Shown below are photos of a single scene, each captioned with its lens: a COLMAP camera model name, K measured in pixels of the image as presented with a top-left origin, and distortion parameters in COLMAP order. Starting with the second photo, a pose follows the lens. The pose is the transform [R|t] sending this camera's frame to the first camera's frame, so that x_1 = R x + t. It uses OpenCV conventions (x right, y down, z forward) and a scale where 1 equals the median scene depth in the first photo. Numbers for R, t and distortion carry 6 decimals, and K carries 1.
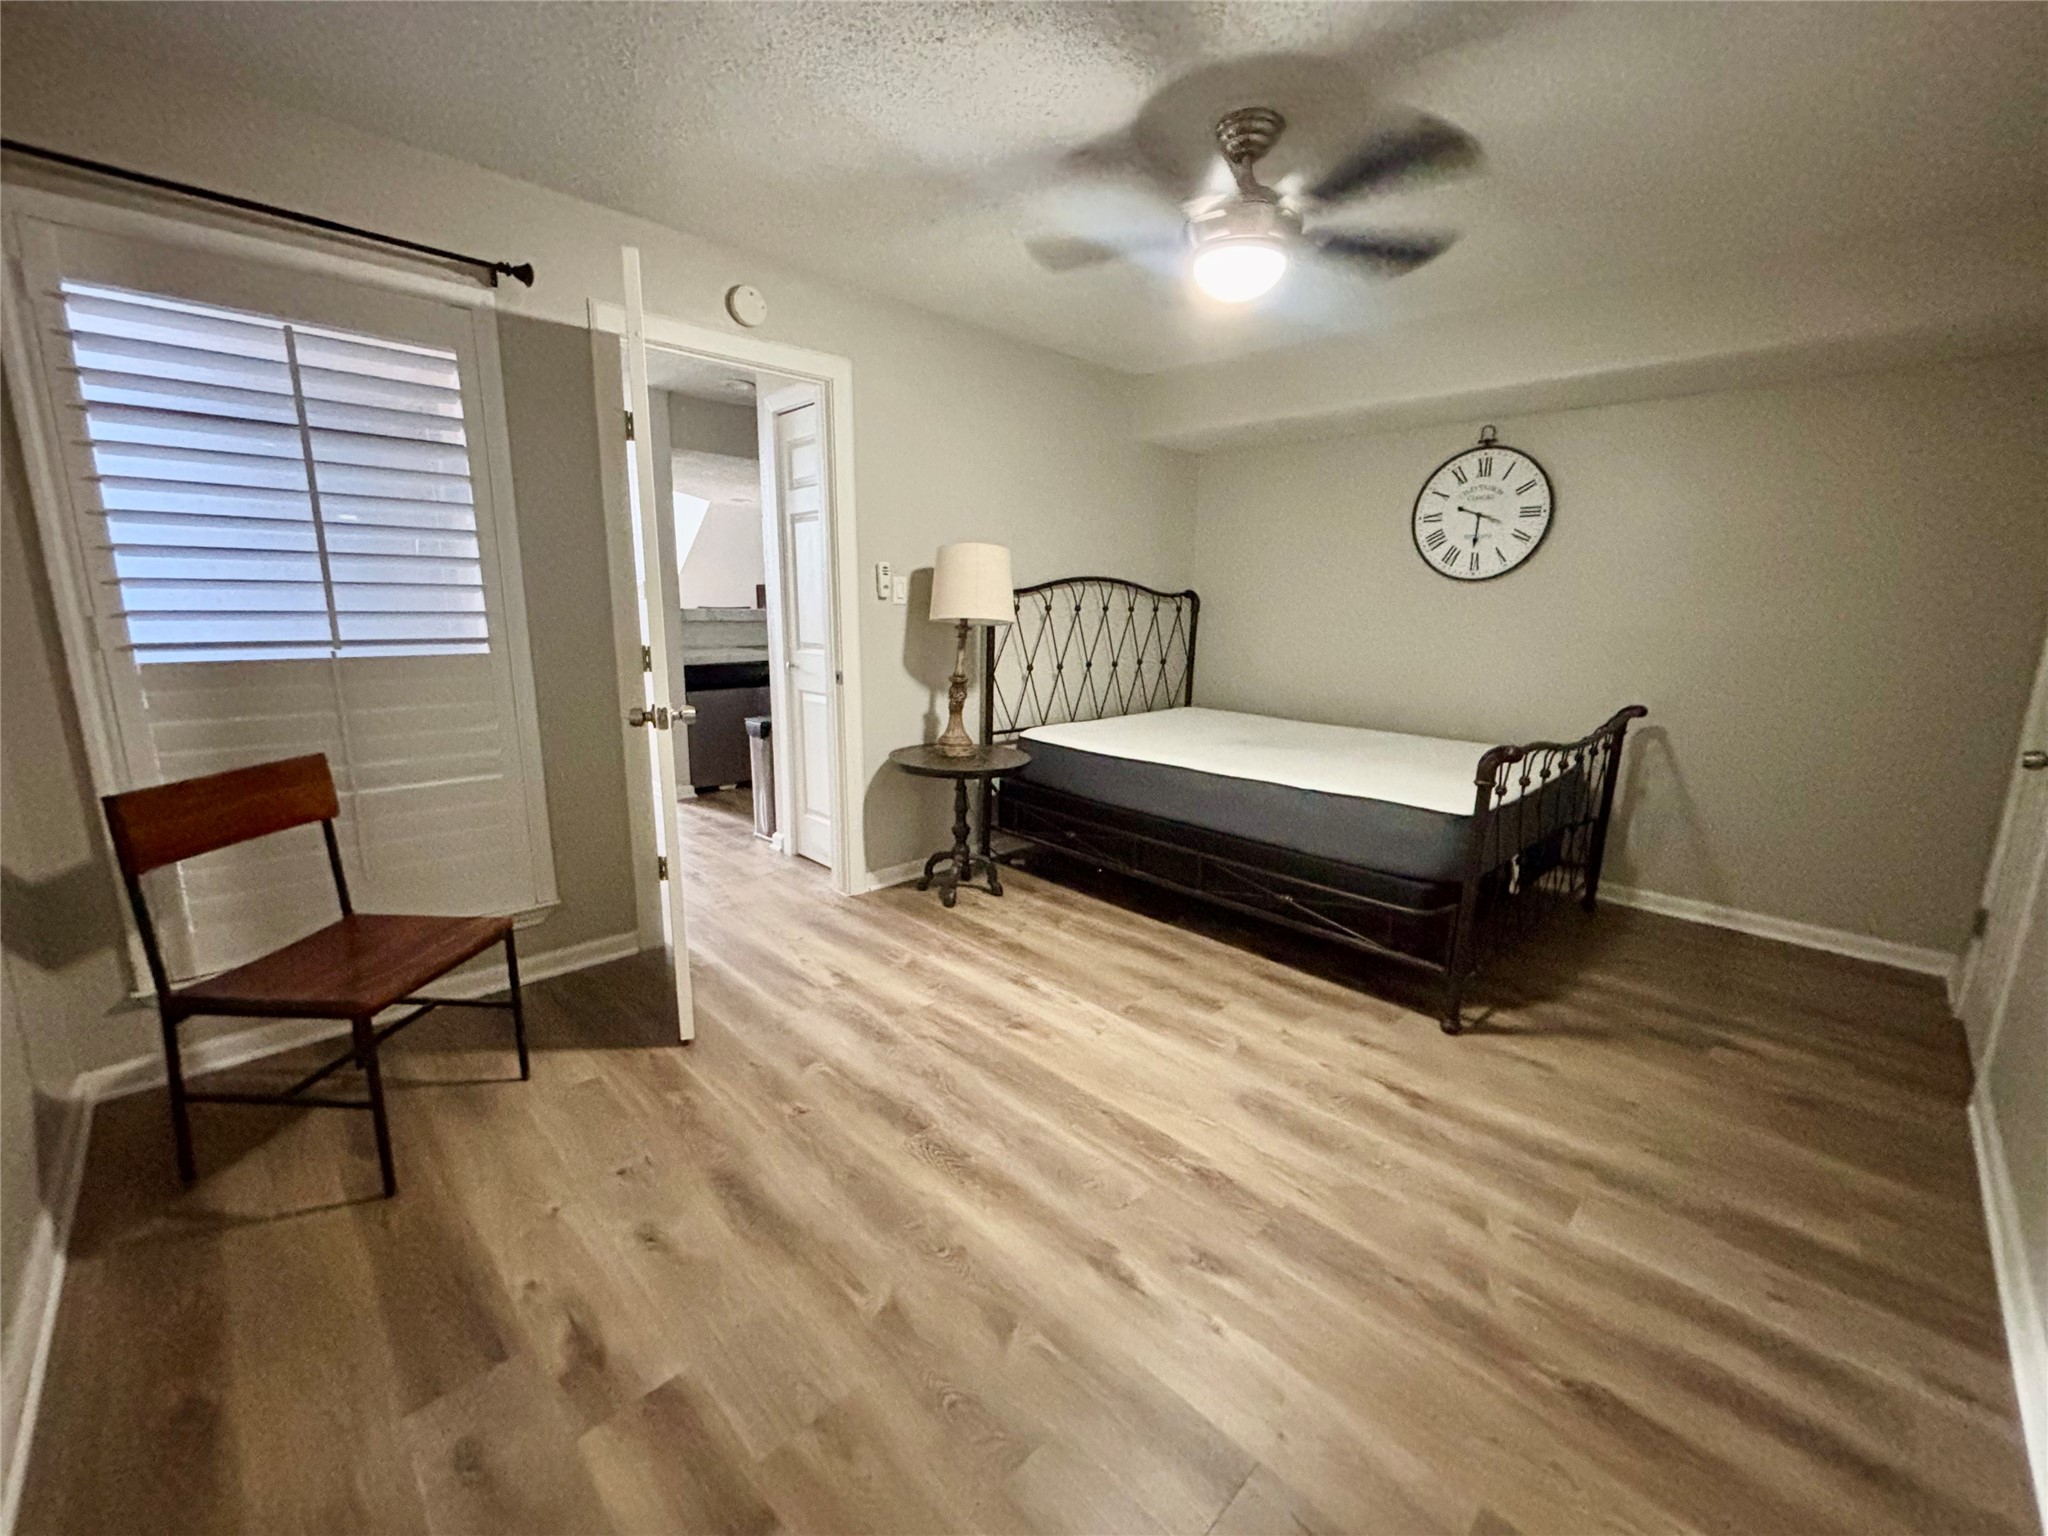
lens RADIAL K [[826.6, 0, 1024.0], [0, 826.6, 768.0], [0, 0, 1]] dist [-0.017163, -0.000243]
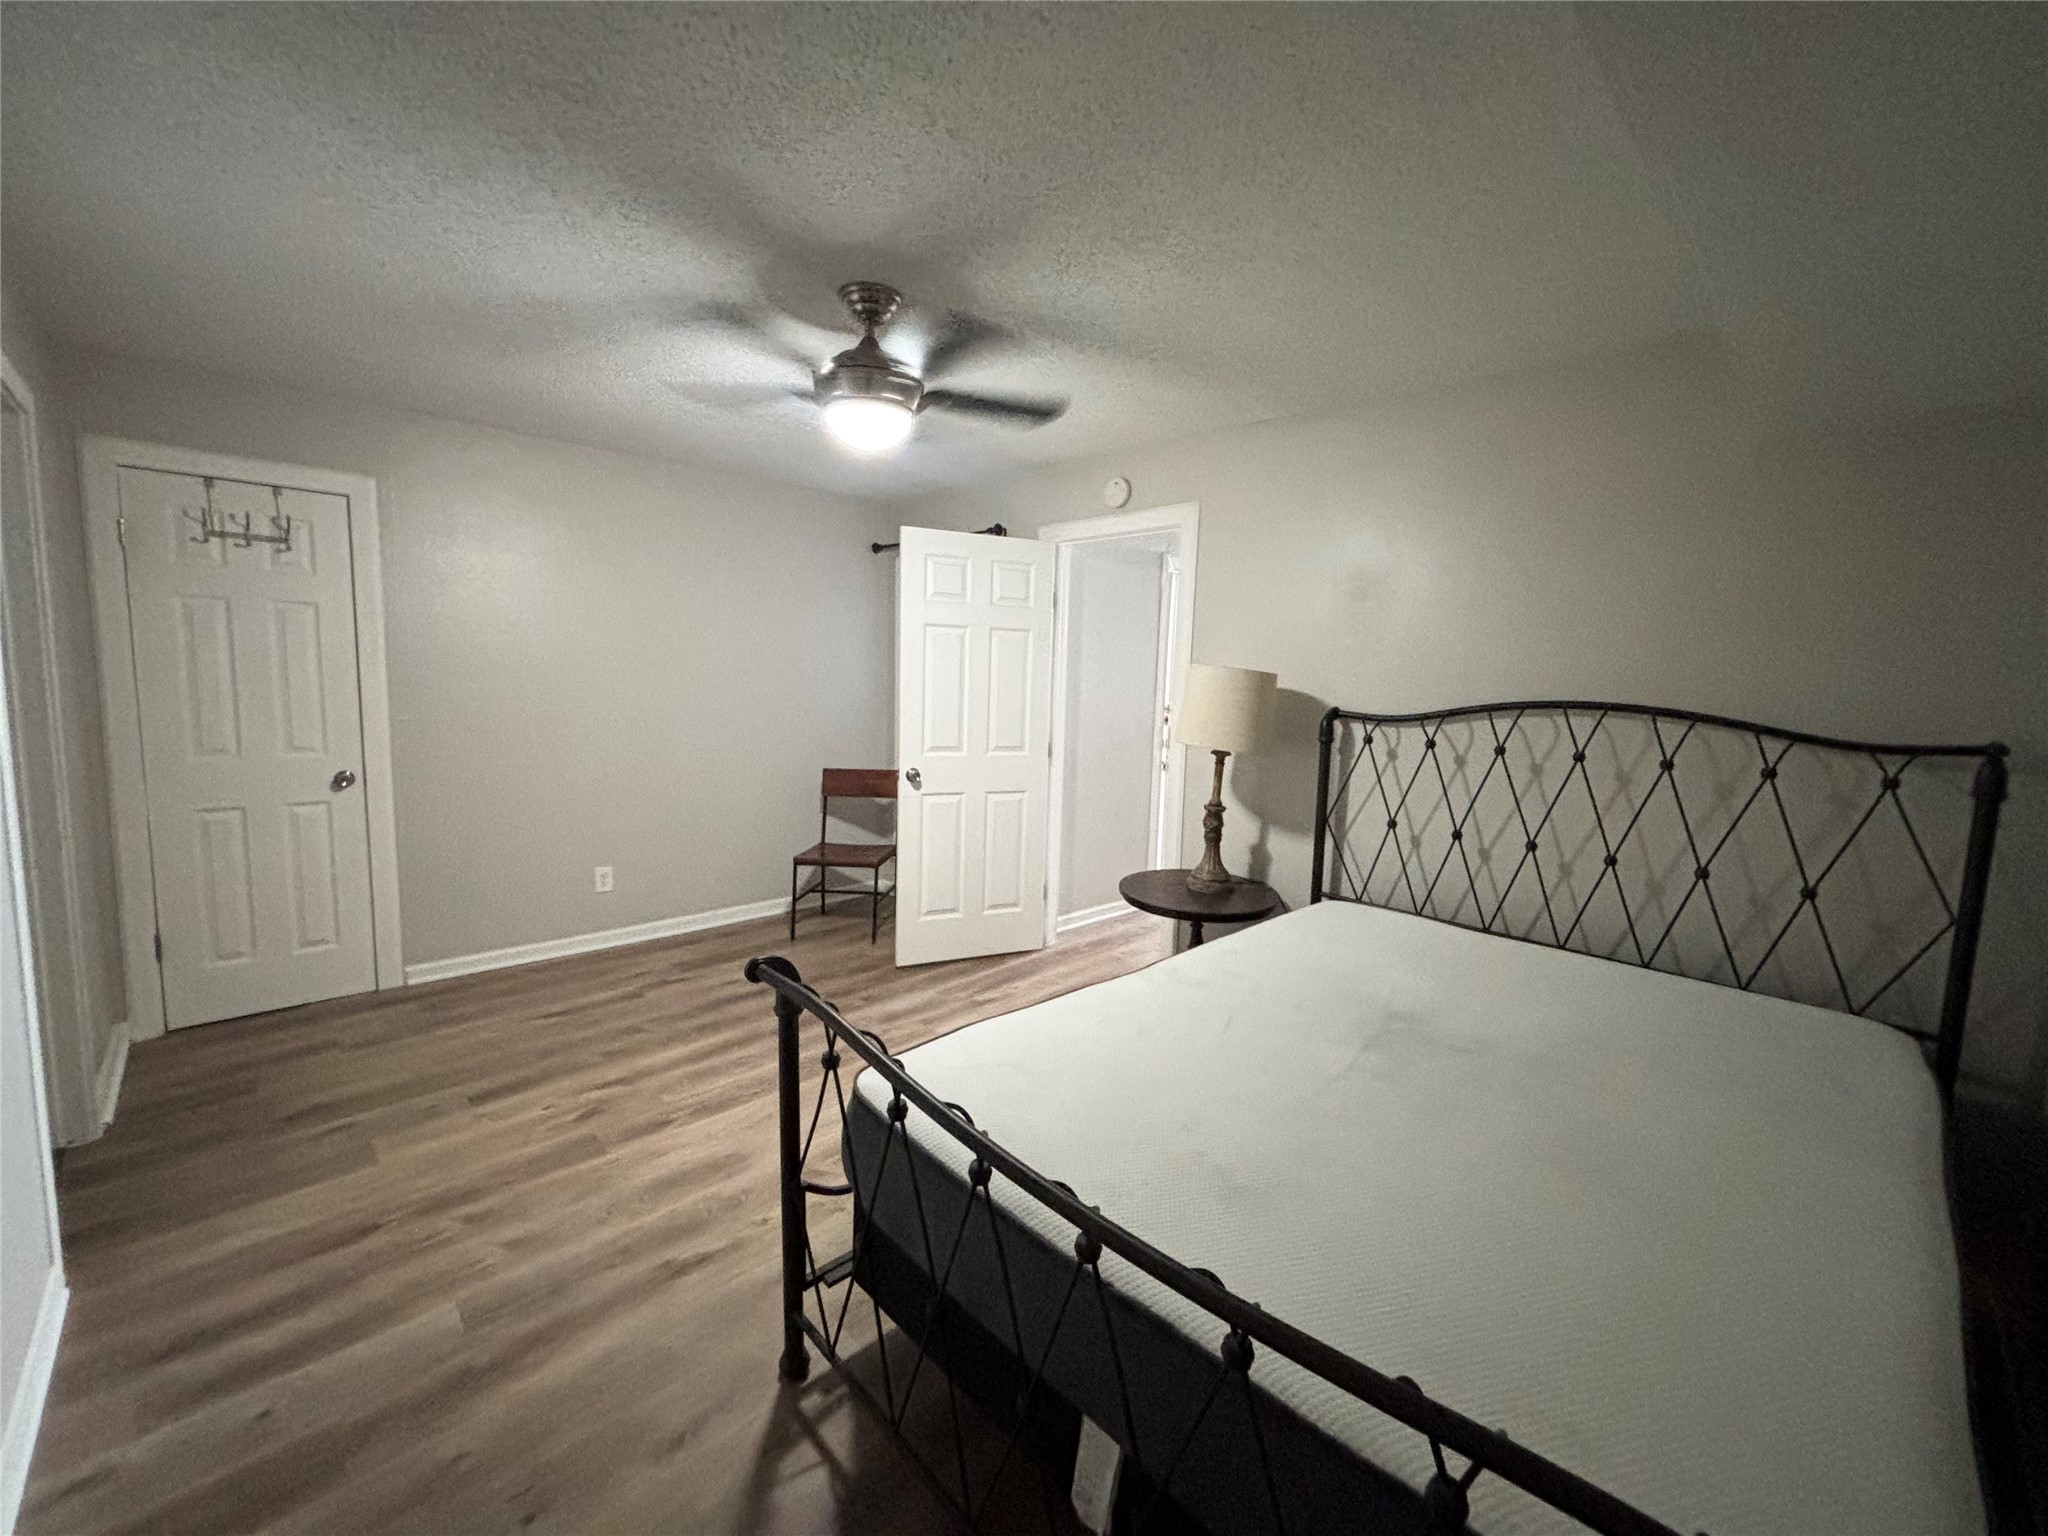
lens RADIAL K [[826.6, 0, 1024.0], [0, 826.6, 768.0], [0, 0, 1]] dist [-0.017163, -0.000243]
pose [[-0.005272, 0.106341, -0.994316, 1.575720], [-0.226370, 0.968391, 0.104769, -0.378353], [0.974027, 0.225635, 0.018967, 1.476942]]
